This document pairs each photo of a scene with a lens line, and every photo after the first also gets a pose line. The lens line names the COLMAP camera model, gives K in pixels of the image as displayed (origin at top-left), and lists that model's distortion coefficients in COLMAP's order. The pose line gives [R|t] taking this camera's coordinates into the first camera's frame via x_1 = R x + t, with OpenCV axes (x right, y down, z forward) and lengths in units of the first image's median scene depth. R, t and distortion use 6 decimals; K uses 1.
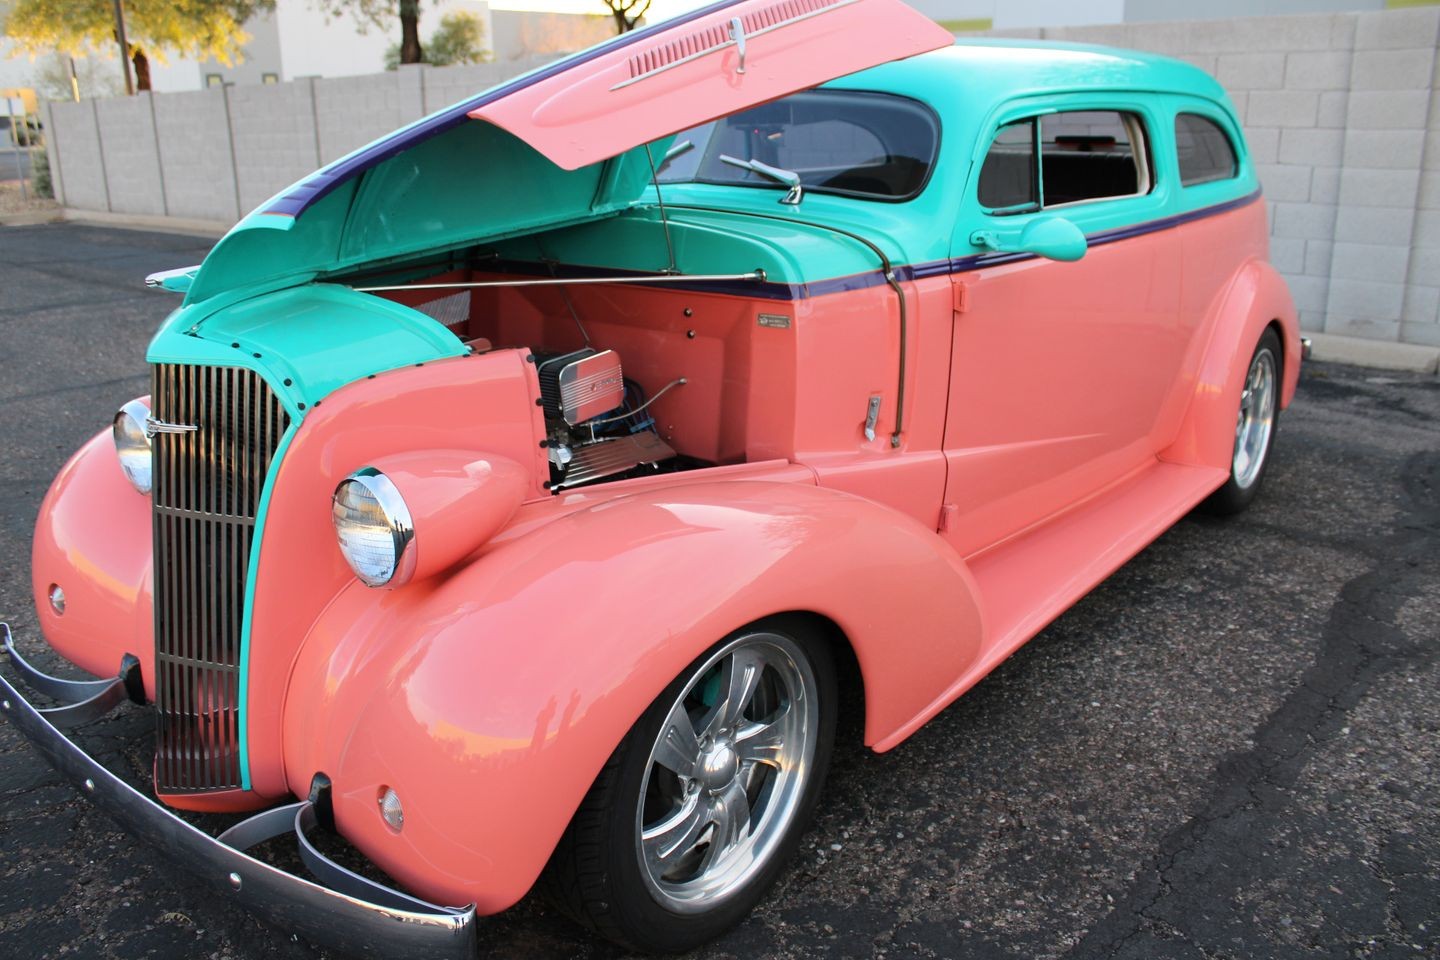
lens RADIAL K [[1252.1, 0, 710.4], [0, 1252.1, 483.0], [0, 0, 1]] dist [-0.132241, 0.115847]
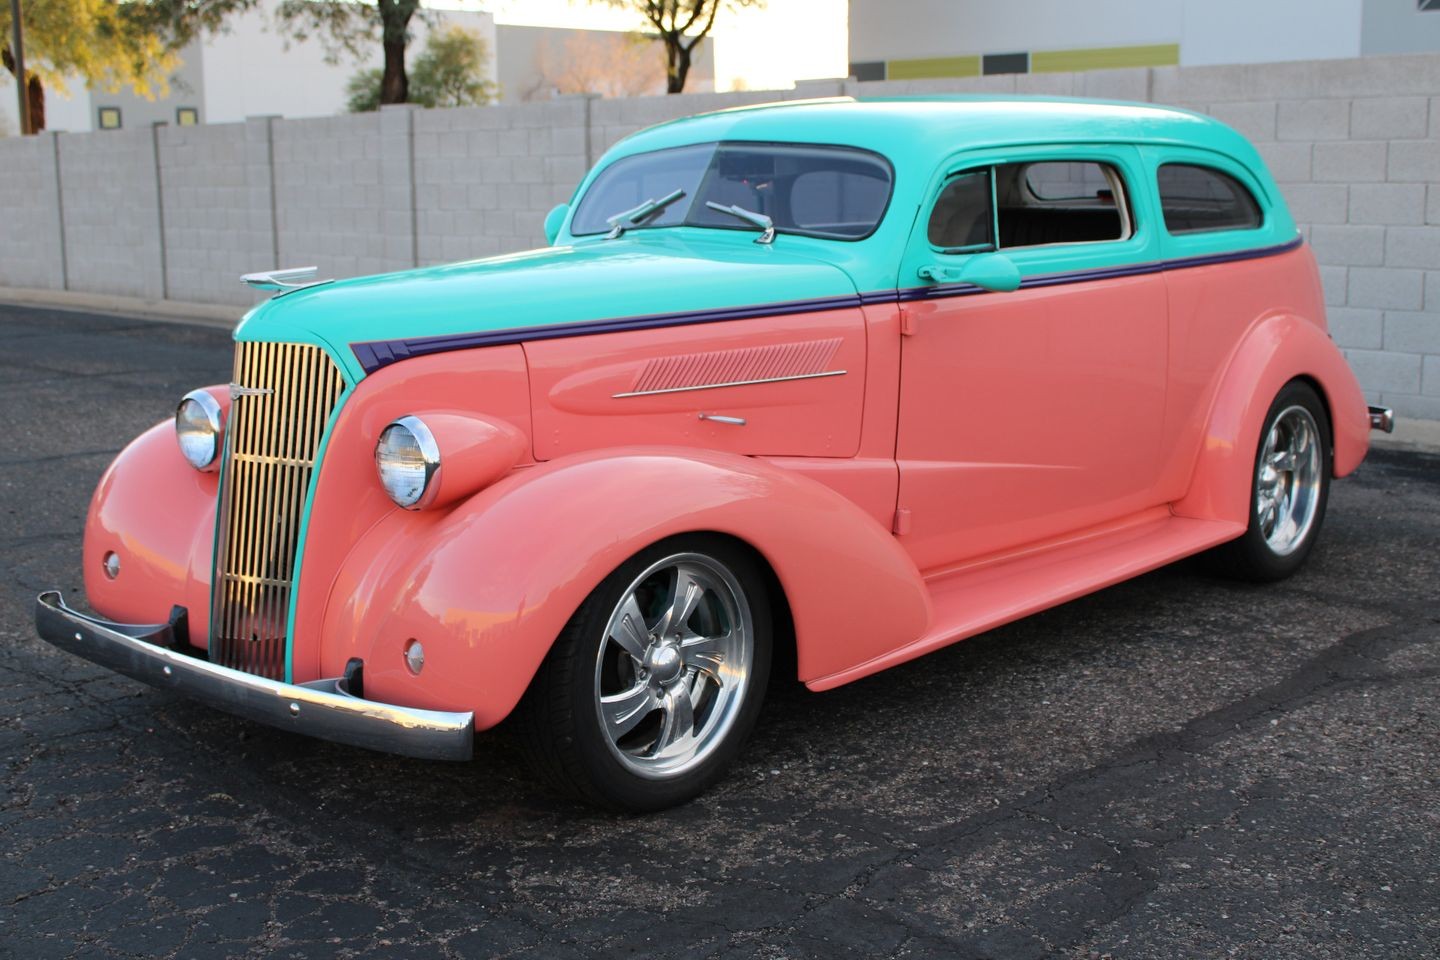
lens RADIAL K [[1796.5, 0, 702.4], [0, 1796.5, 439.8], [0, 0, 1]] dist [-0.043596, 0.000000]
pose [[0.998540, 0.014041, -0.052163, 0.078391], [-0.021254, 0.989865, -0.140412, 0.149331], [0.049663, 0.141316, 0.988718, -0.483801]]
